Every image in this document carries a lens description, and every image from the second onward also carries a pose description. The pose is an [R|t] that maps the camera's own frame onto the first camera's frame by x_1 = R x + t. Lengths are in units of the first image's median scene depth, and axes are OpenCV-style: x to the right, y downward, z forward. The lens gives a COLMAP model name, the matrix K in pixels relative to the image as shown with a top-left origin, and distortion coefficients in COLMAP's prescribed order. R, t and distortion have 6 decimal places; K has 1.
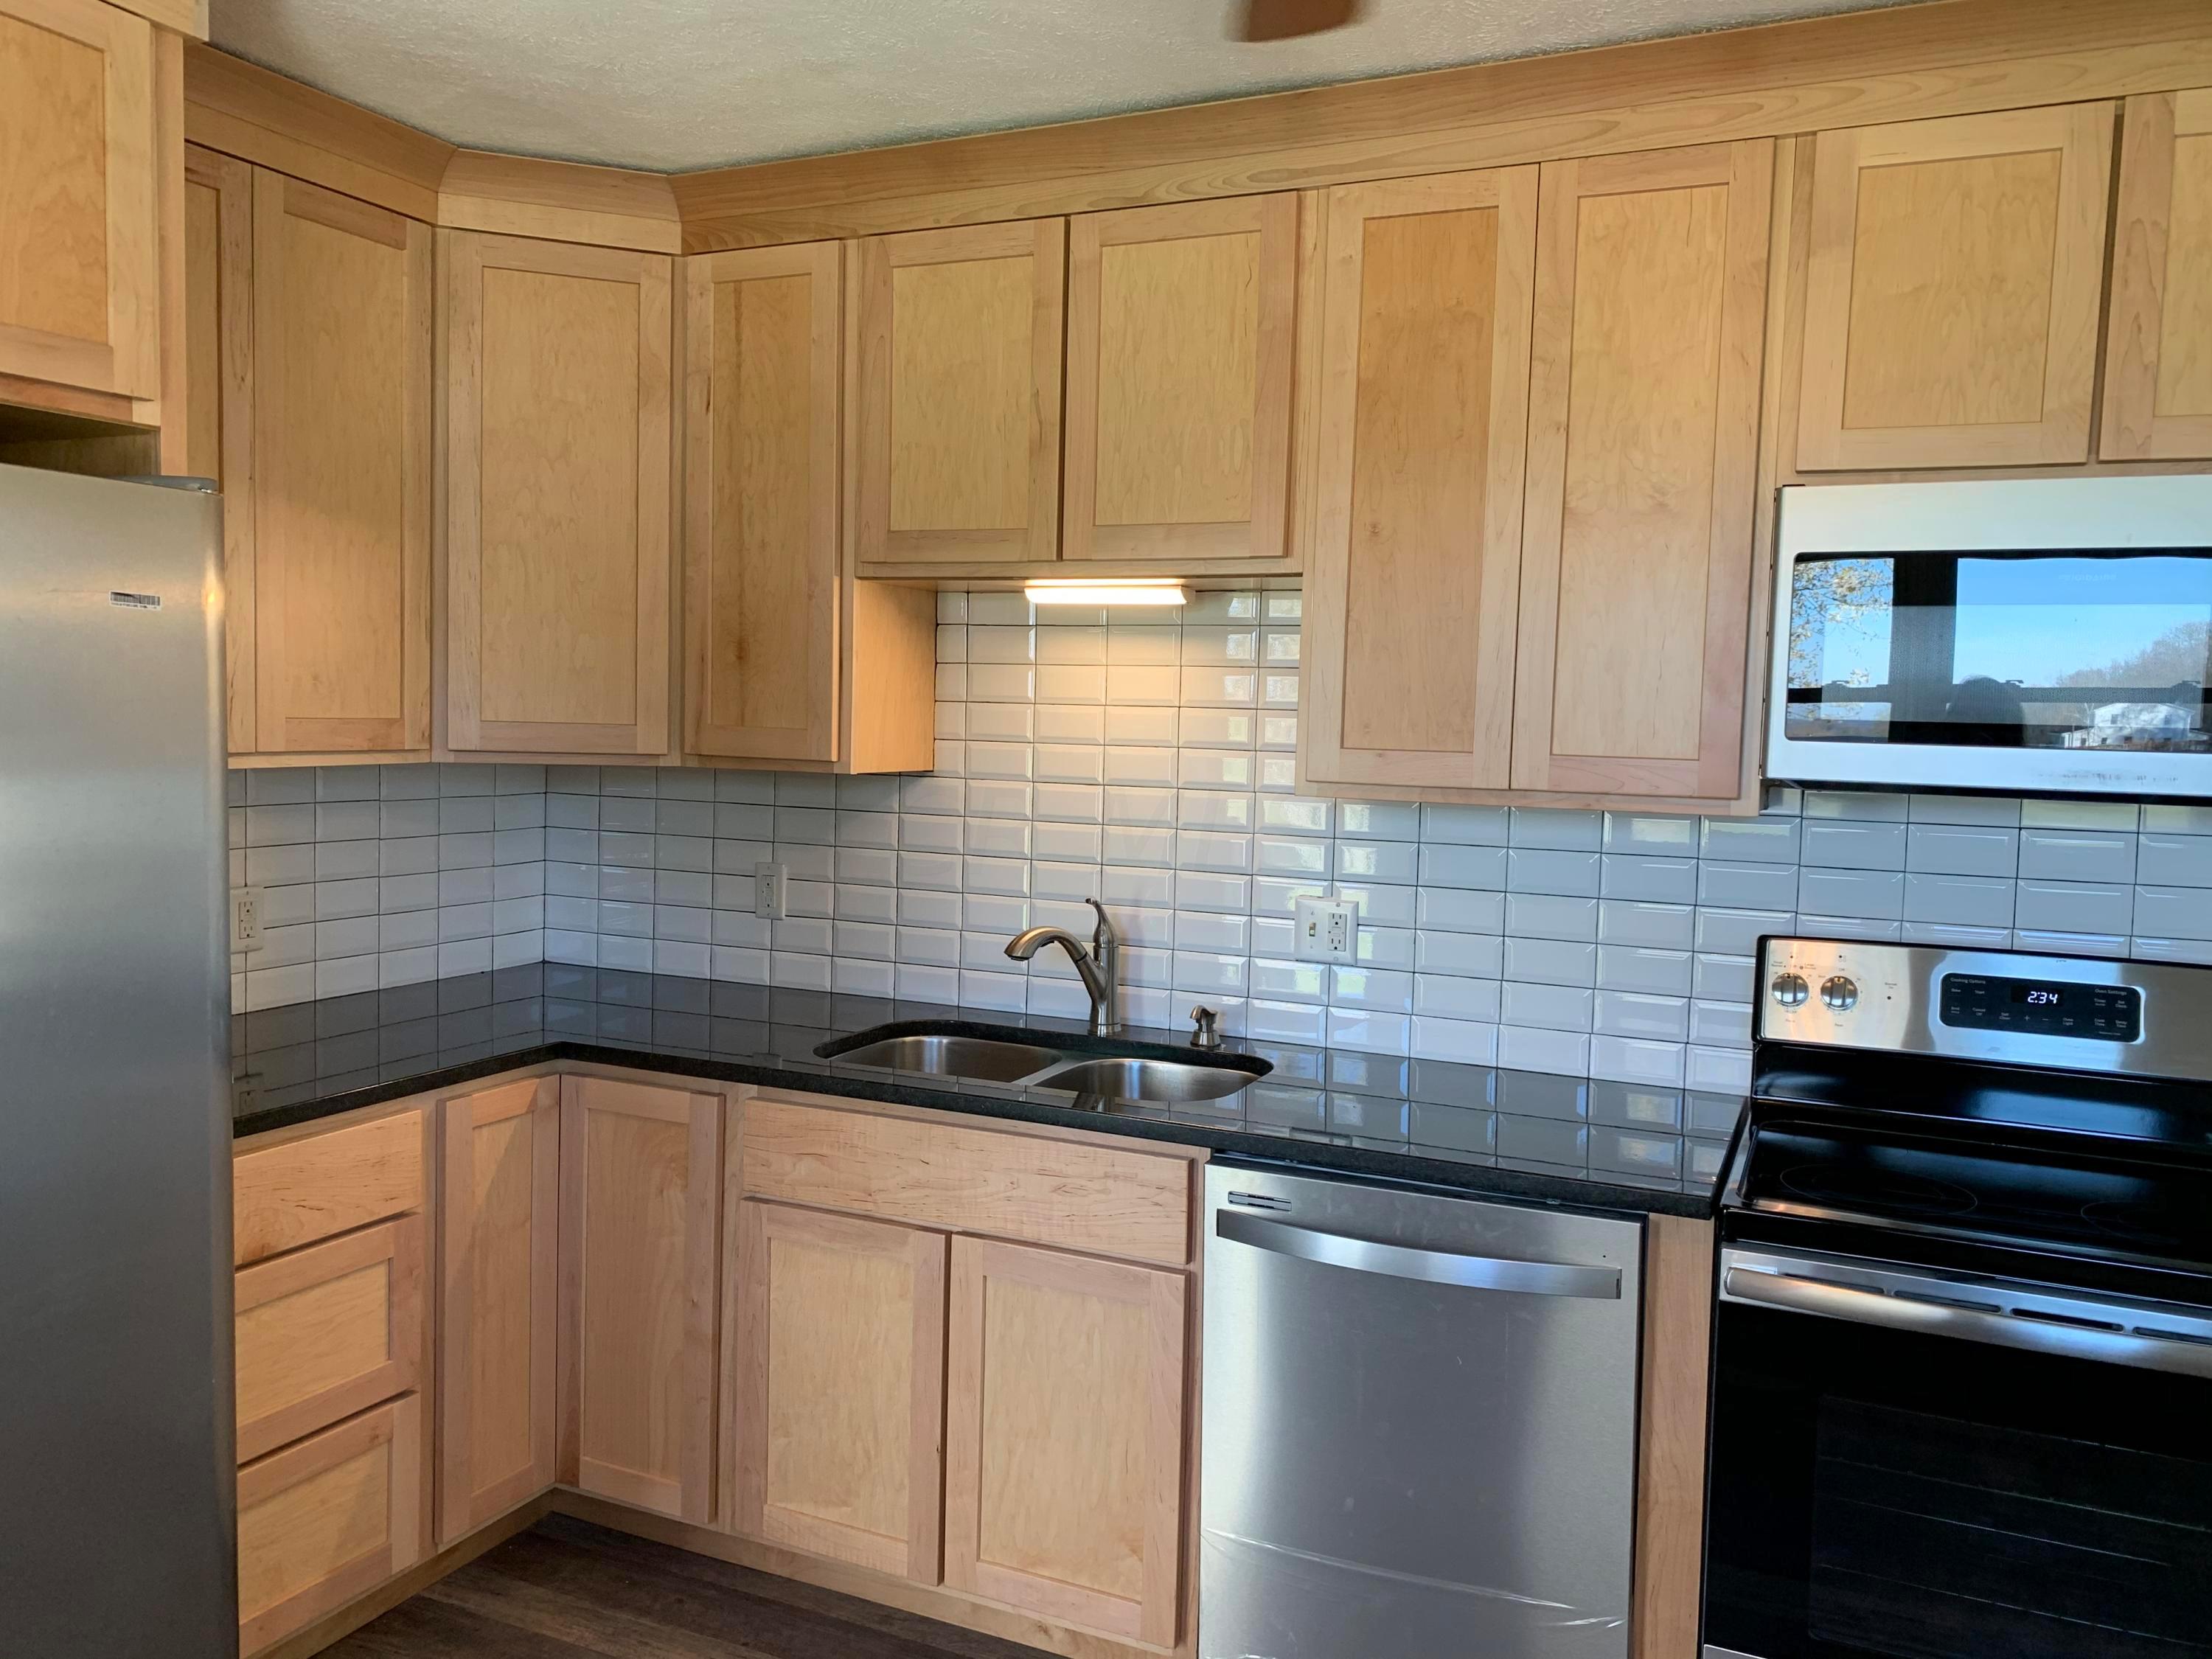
lens RADIAL K [[1688.4, 0, 1098.8], [0, 1688.4, 817.8], [0, 0, 1]] dist [0.048819, -0.053519]
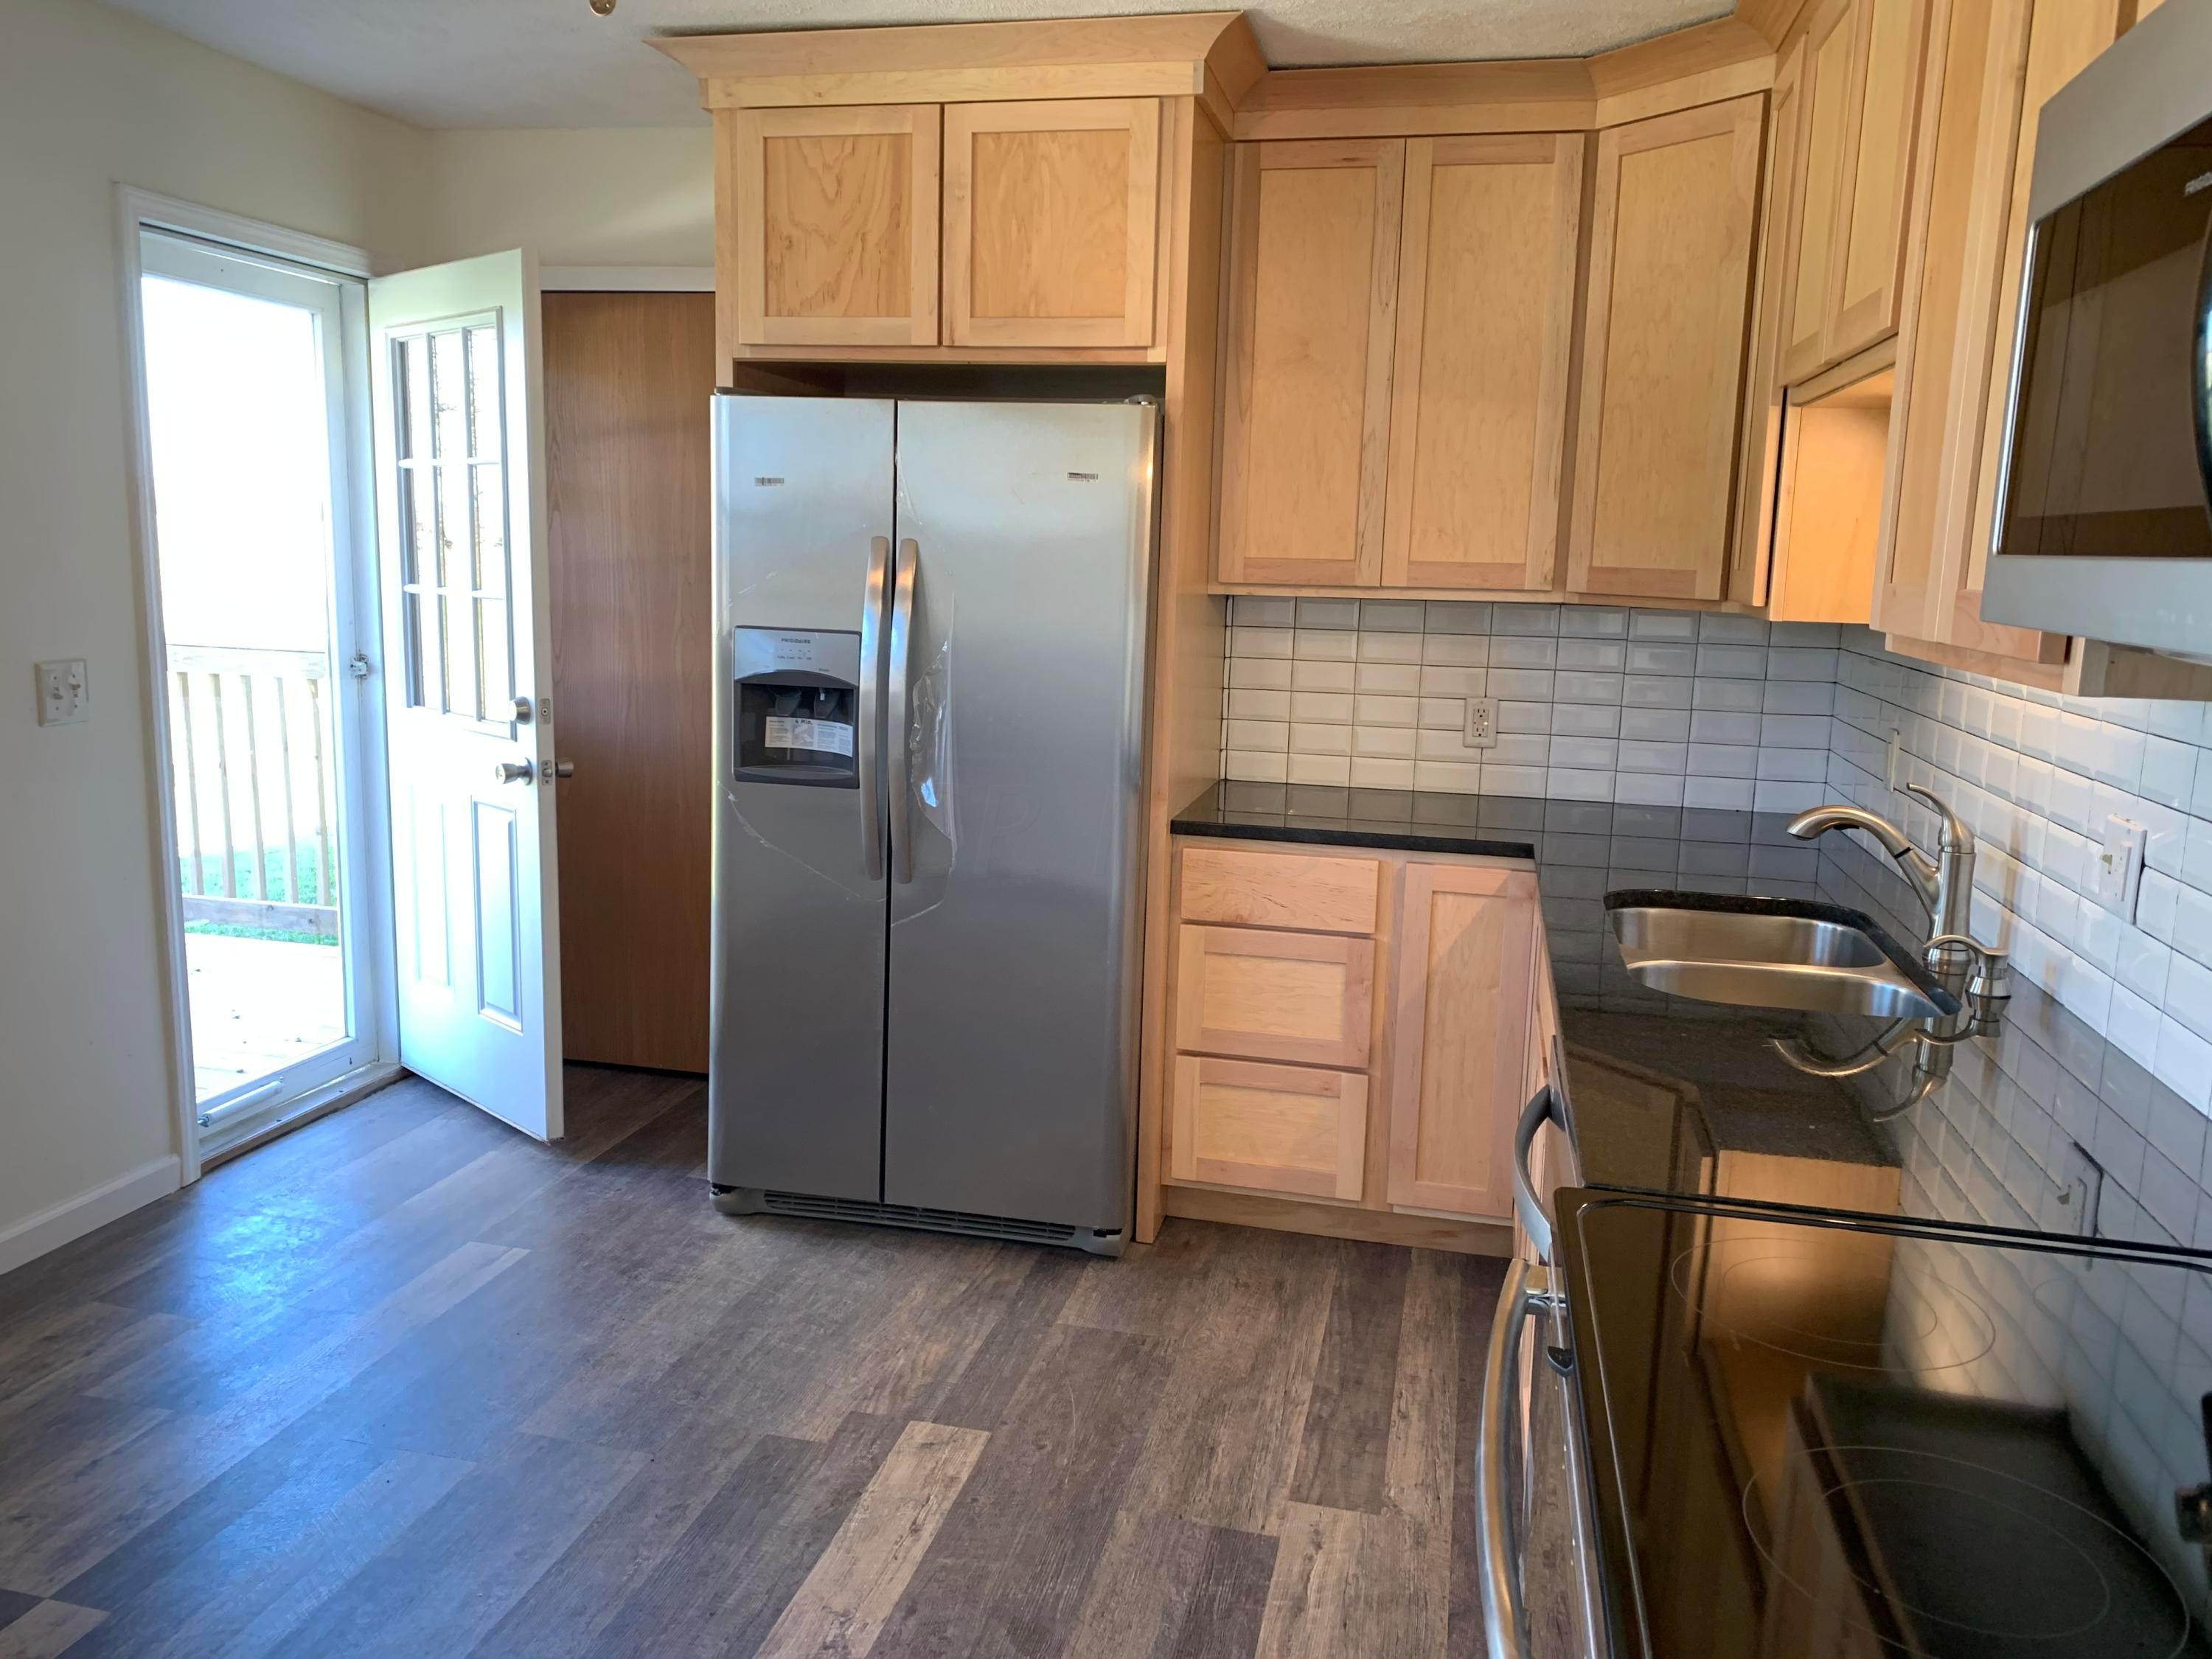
lens RADIAL K [[1688.4, 0, 1097.0], [0, 1688.4, 816.9], [0, 0, 1]] dist [0.048819, -0.053519]
pose [[0.213578, 0.139527, -0.966911, 0.757417], [-0.086208, 0.988579, 0.123611, -0.003469], [0.973115, 0.056955, 0.223167, 0.471670]]
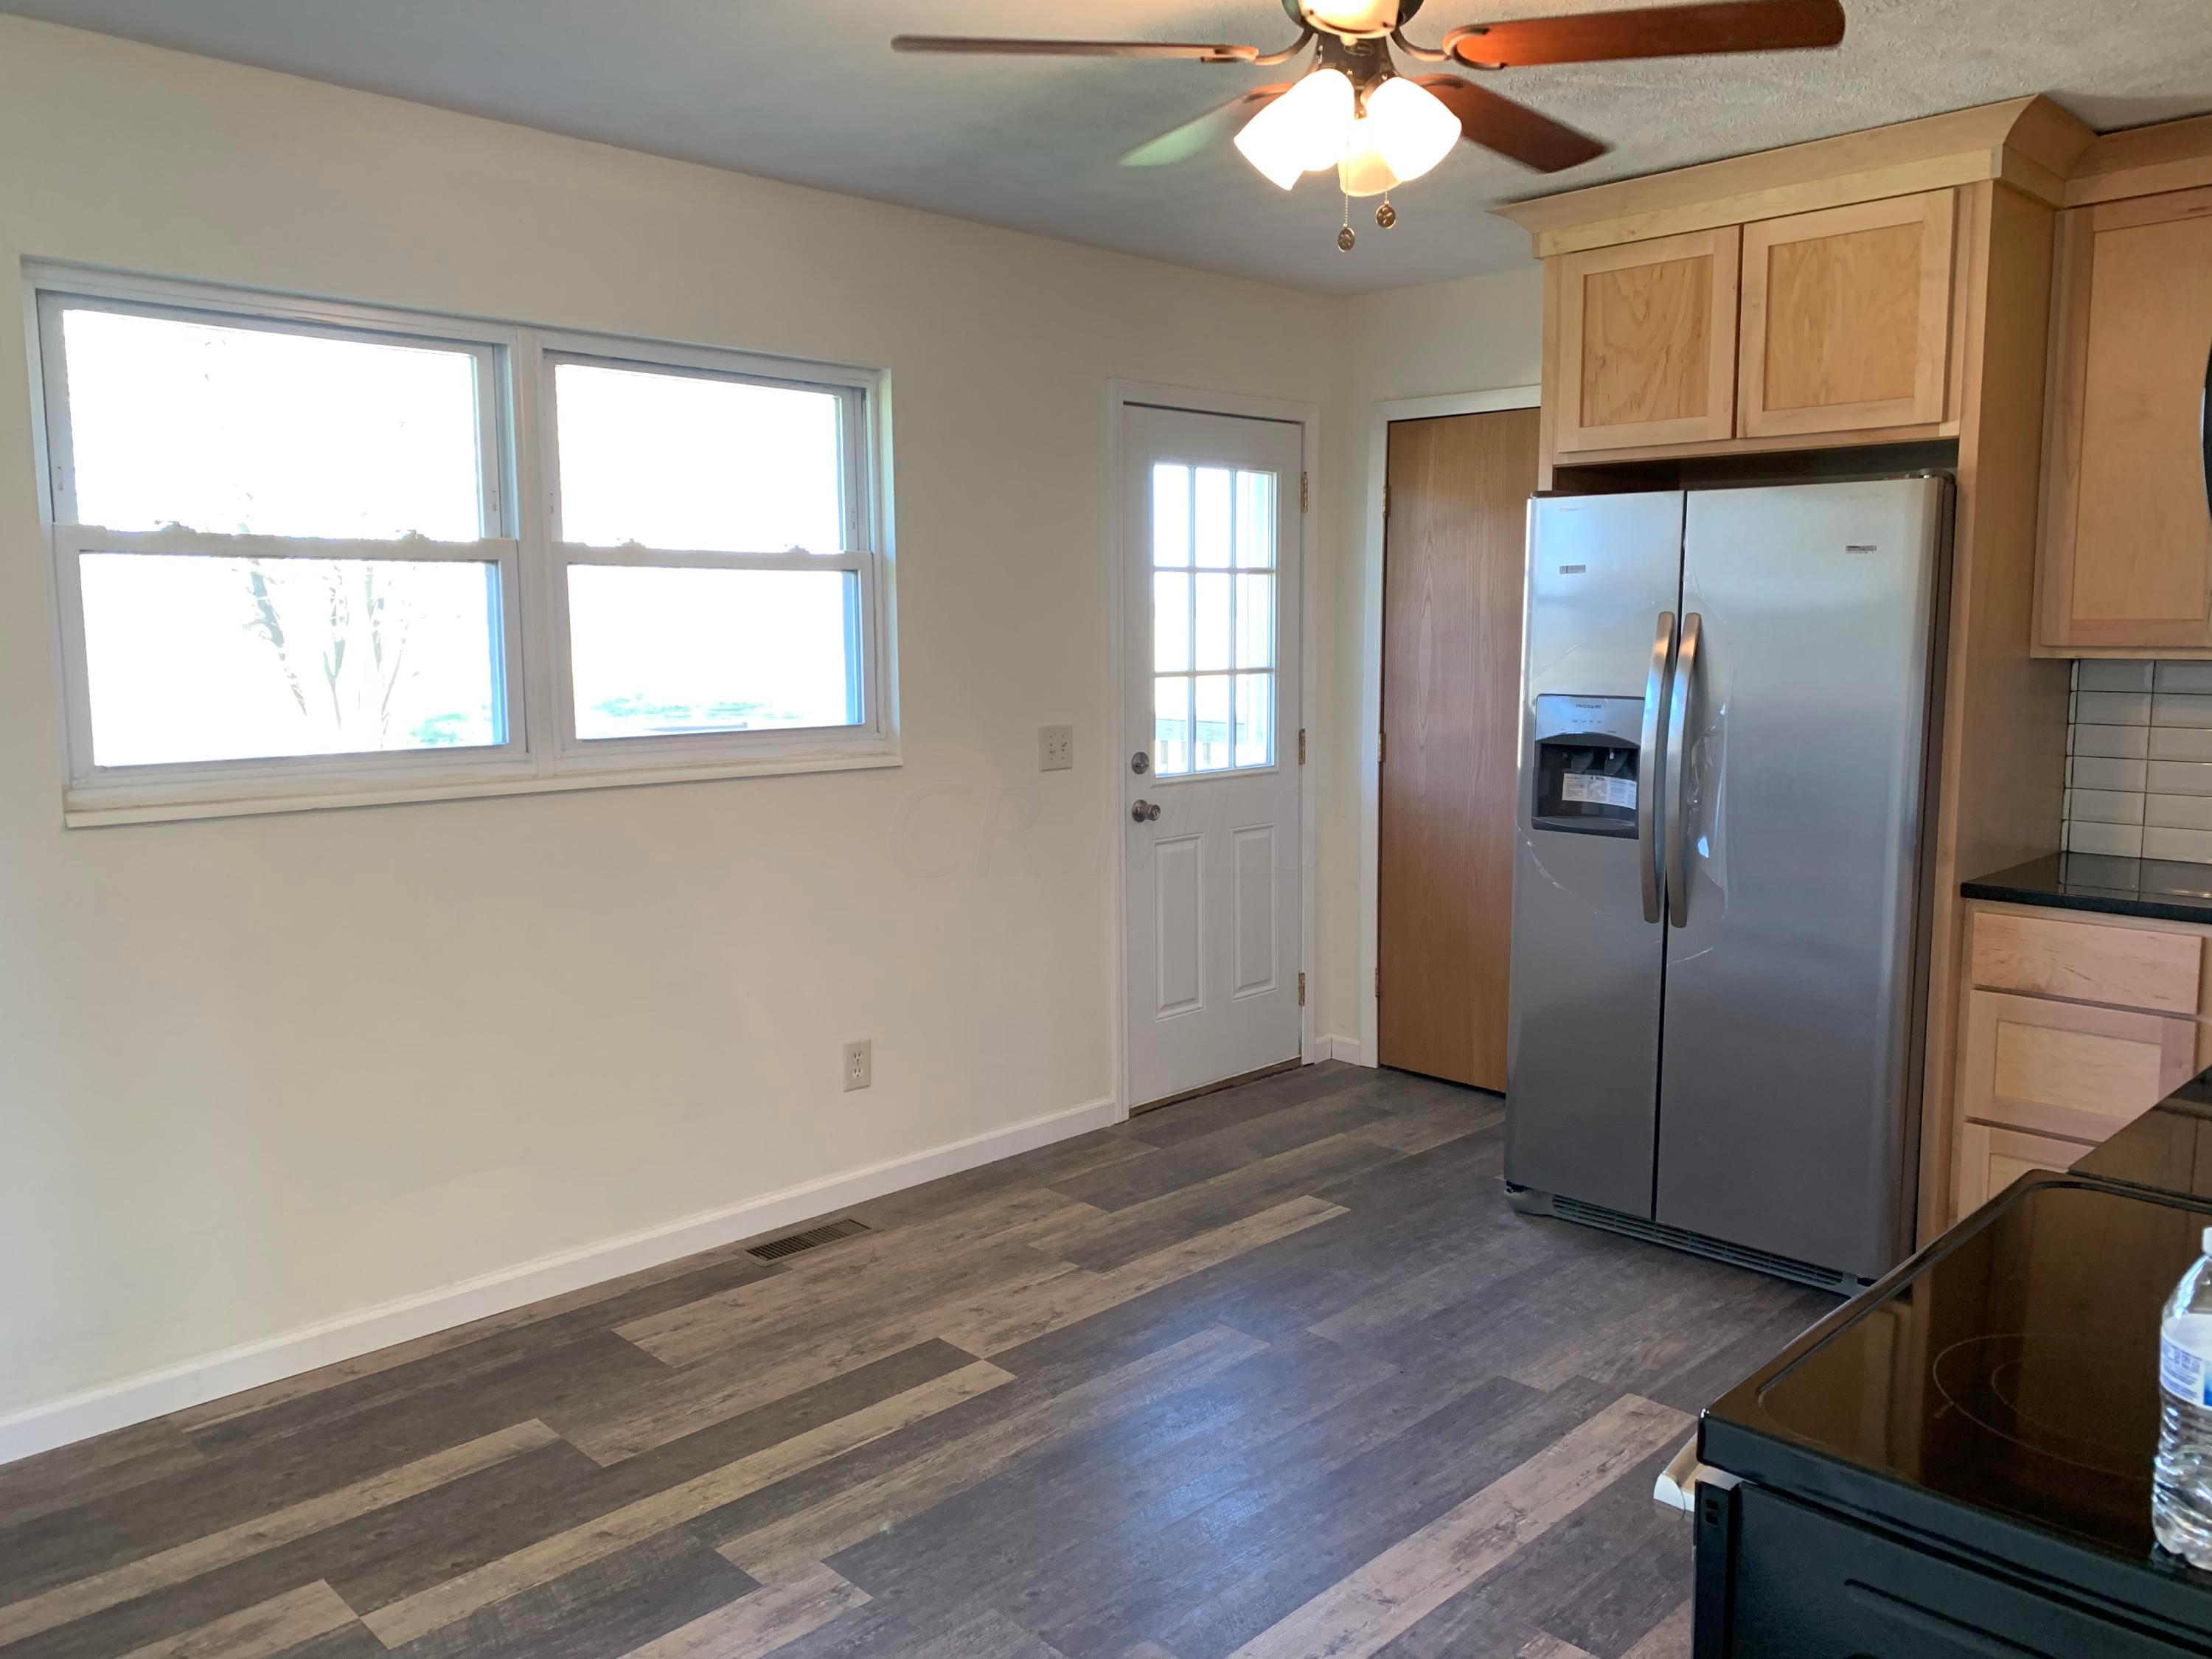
lens RADIAL K [[1688.4, 0, 1112.3], [0, 1688.4, 815.8], [0, 0, 1]] dist [0.048819, -0.053519]
pose [[-0.332073, 0.090922, -0.938861, 0.957430], [-0.063899, 0.990888, 0.118562, -0.010801], [0.941087, 0.099364, -0.323237, 0.615104]]
